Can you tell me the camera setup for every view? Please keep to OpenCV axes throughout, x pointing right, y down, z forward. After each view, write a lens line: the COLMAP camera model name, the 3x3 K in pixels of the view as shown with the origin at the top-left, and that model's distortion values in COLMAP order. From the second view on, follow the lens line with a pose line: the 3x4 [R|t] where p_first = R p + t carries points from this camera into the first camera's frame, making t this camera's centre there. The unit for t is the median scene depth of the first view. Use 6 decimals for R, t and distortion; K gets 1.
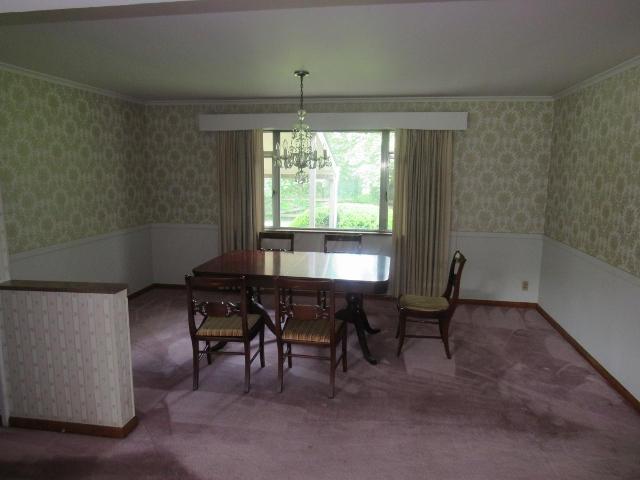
lens RADIAL K [[459.2, 0, 320.0], [0, 459.2, 240.0], [0, 0, 1]] dist [0.002338, 0.005342]
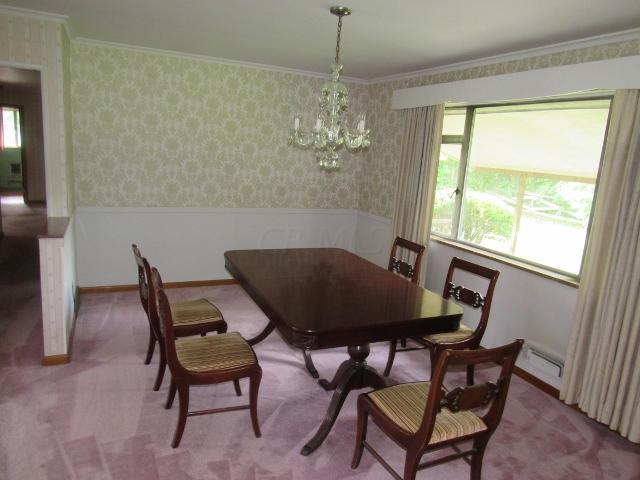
lens RADIAL K [[459.2, 0, 320.0], [0, 459.2, 240.0], [0, 0, 1]] dist [0.002338, 0.005342]
pose [[0.554751, 0.198676, -0.807948, 0.448821], [-0.195922, 0.974958, 0.105221, -0.071871], [0.808620, 0.099924, 0.579784, 0.471559]]
